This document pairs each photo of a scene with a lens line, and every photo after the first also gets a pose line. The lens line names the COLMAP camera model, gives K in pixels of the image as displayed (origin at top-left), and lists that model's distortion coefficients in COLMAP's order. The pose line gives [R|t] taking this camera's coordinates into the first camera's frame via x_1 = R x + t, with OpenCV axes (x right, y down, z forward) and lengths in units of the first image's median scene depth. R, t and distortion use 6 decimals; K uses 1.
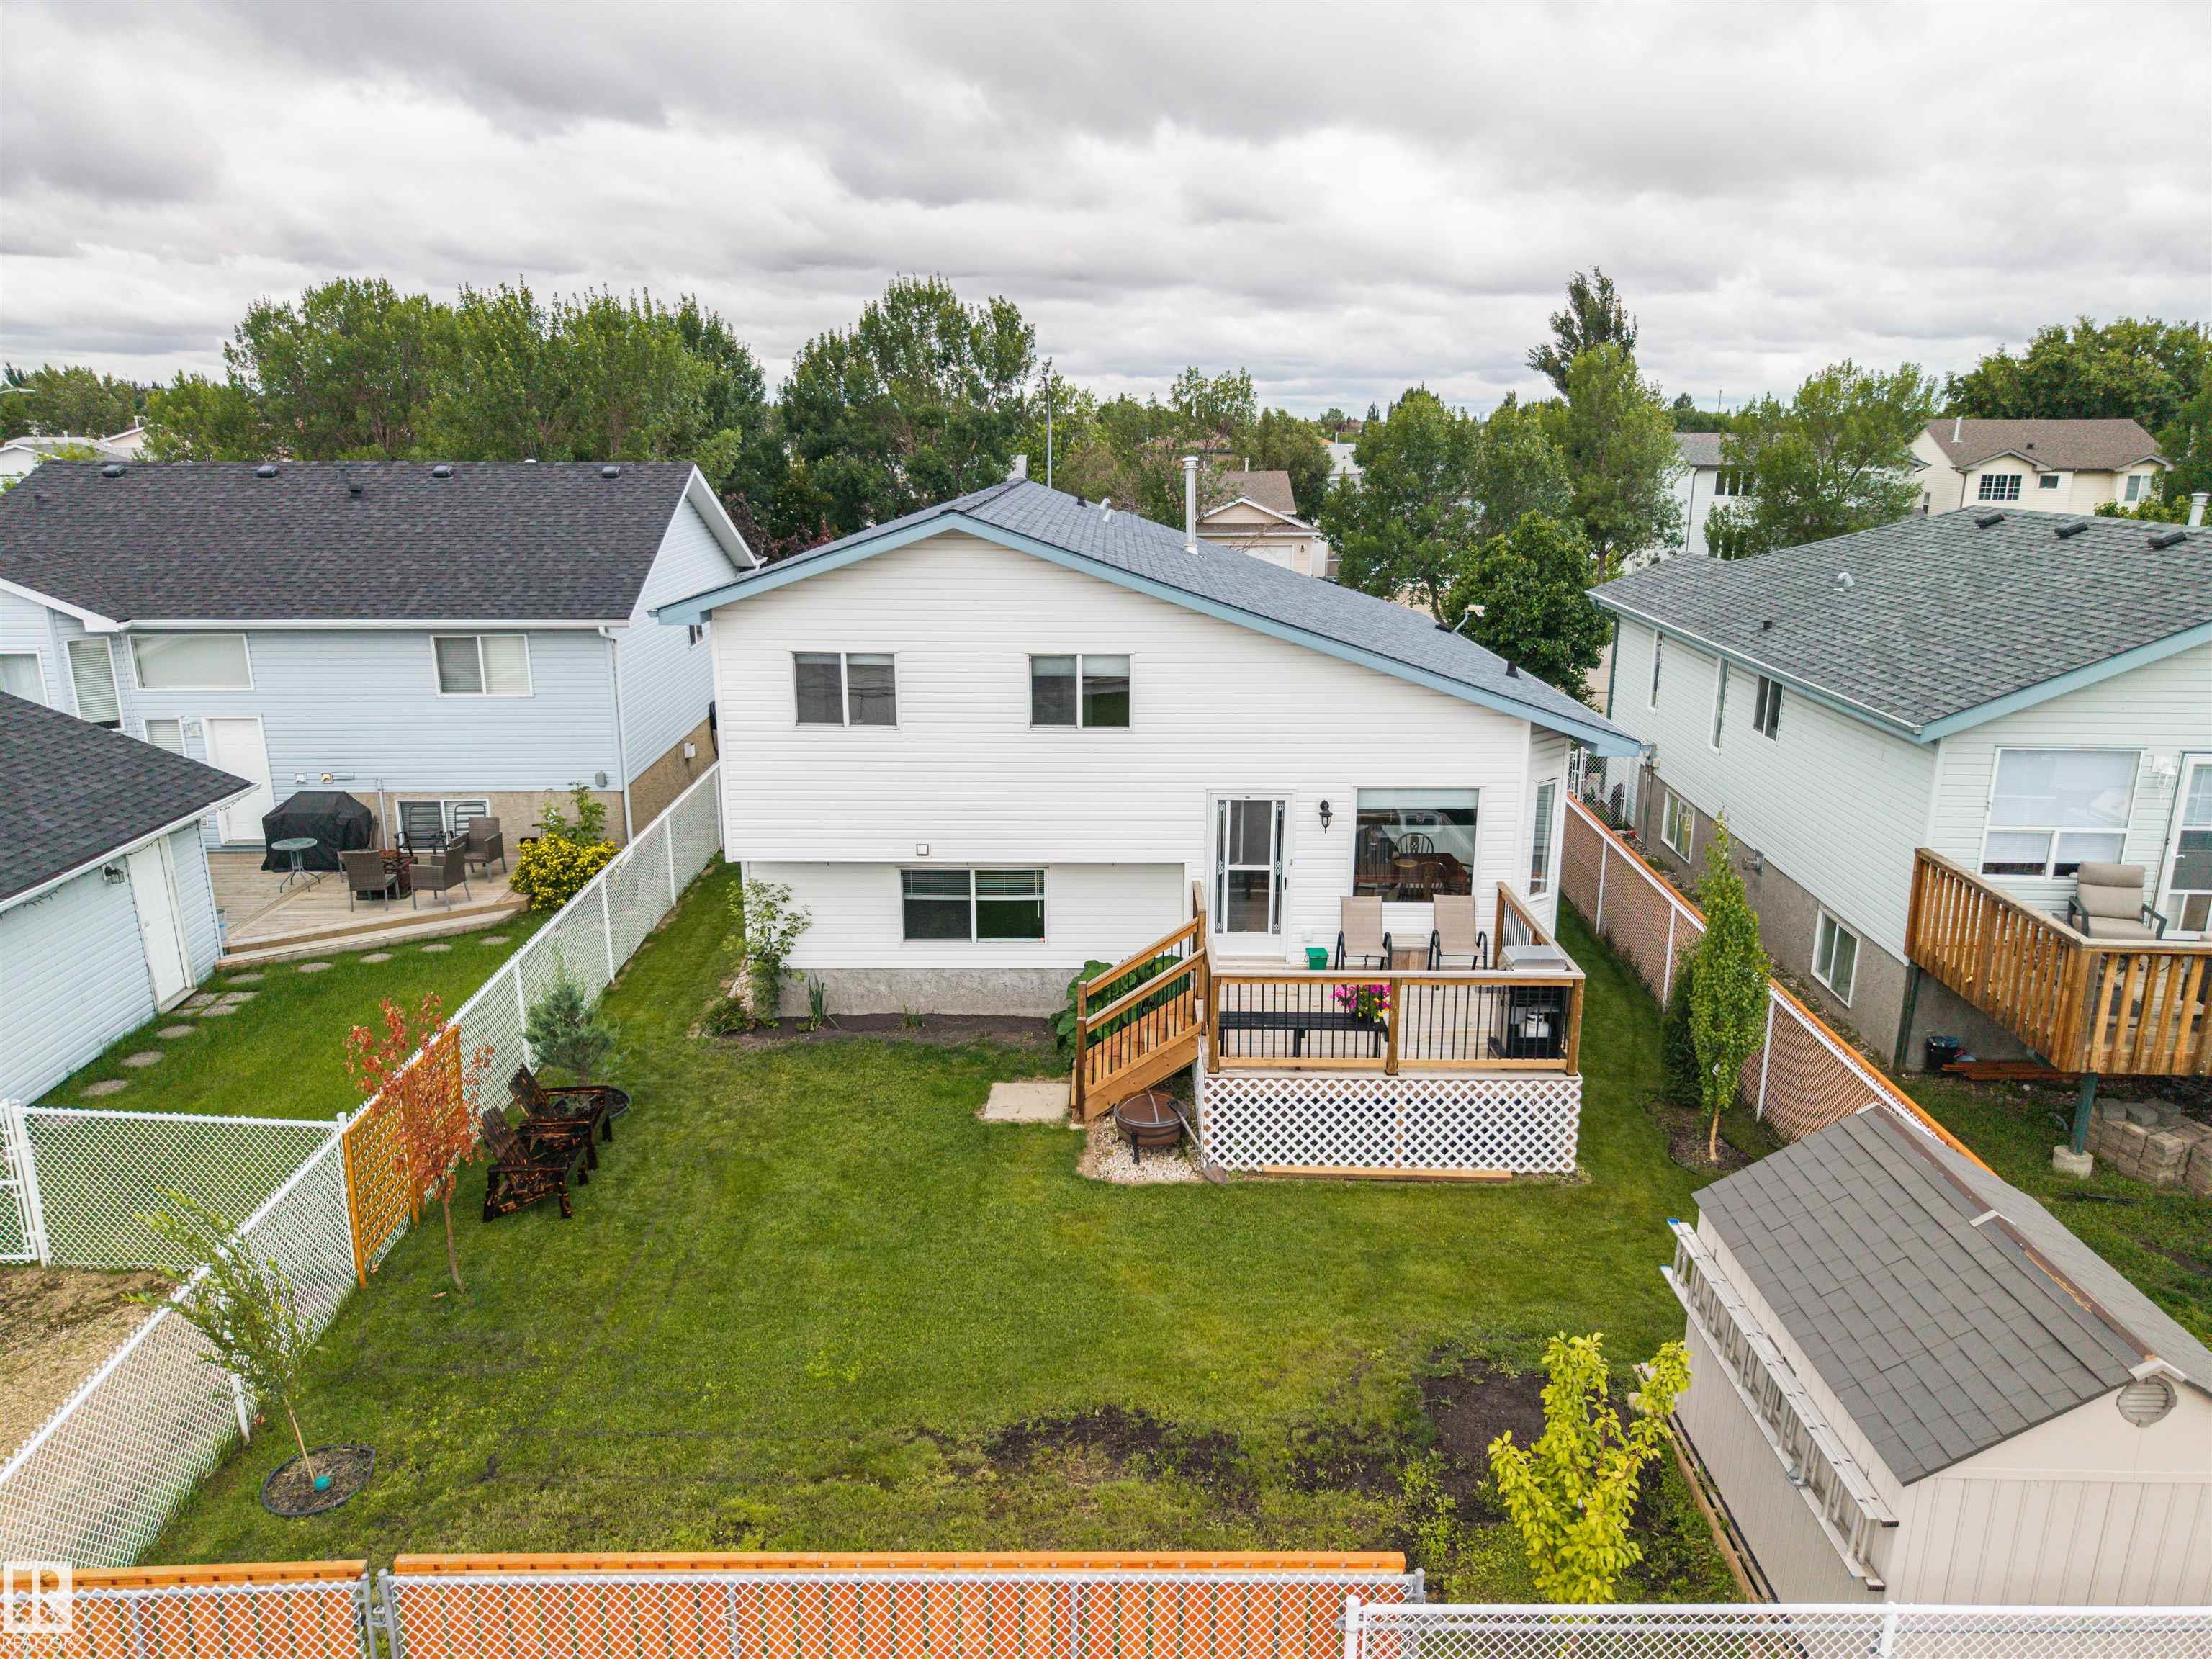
lens RADIAL K [[1512.2, 0, 1096.8], [0, 1512.2, 894.5], [0, 0, 1]] dist [0.010046, 0.003943]
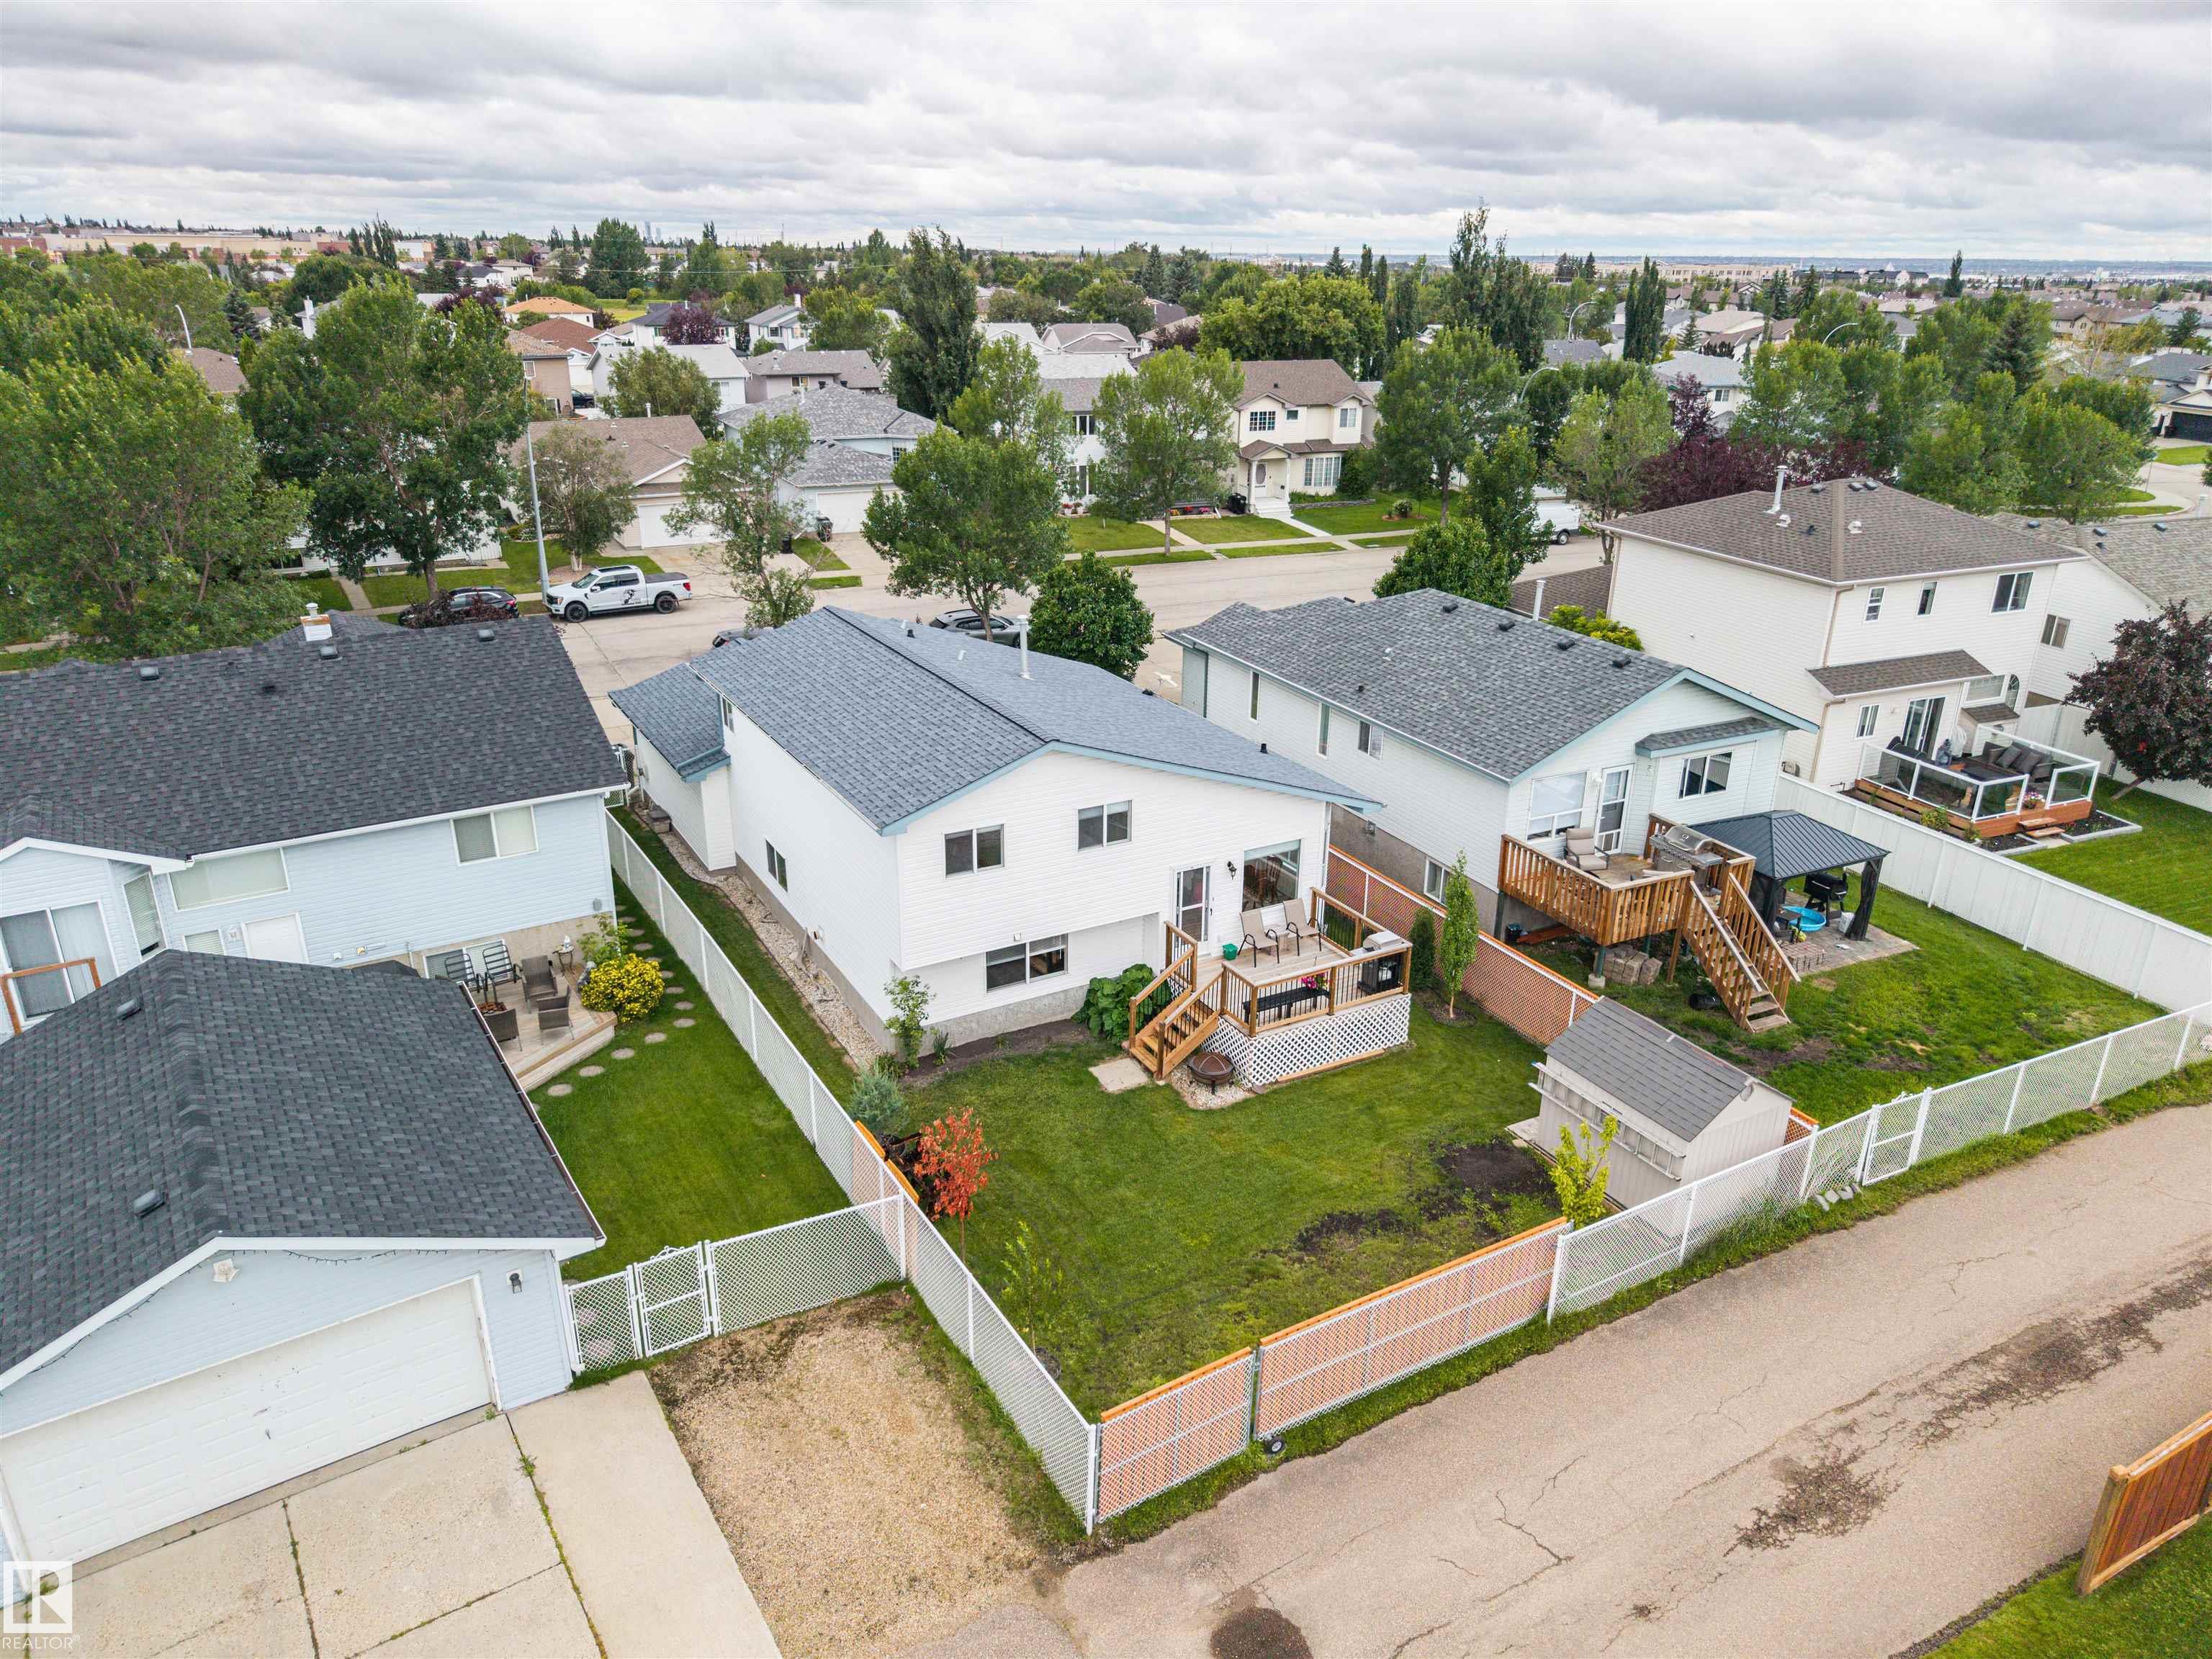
lens RADIAL K [[1556.4, 0, 1108.9], [0, 1556.4, 896.2], [0, 0, 1]] dist [0.074068, 0.000455]
pose [[0.860343, -0.195137, 0.470884, -0.758156], [0.138137, 0.978507, 0.153110, -0.294863], [-0.490640, -0.066681, 0.868807, -0.439963]]
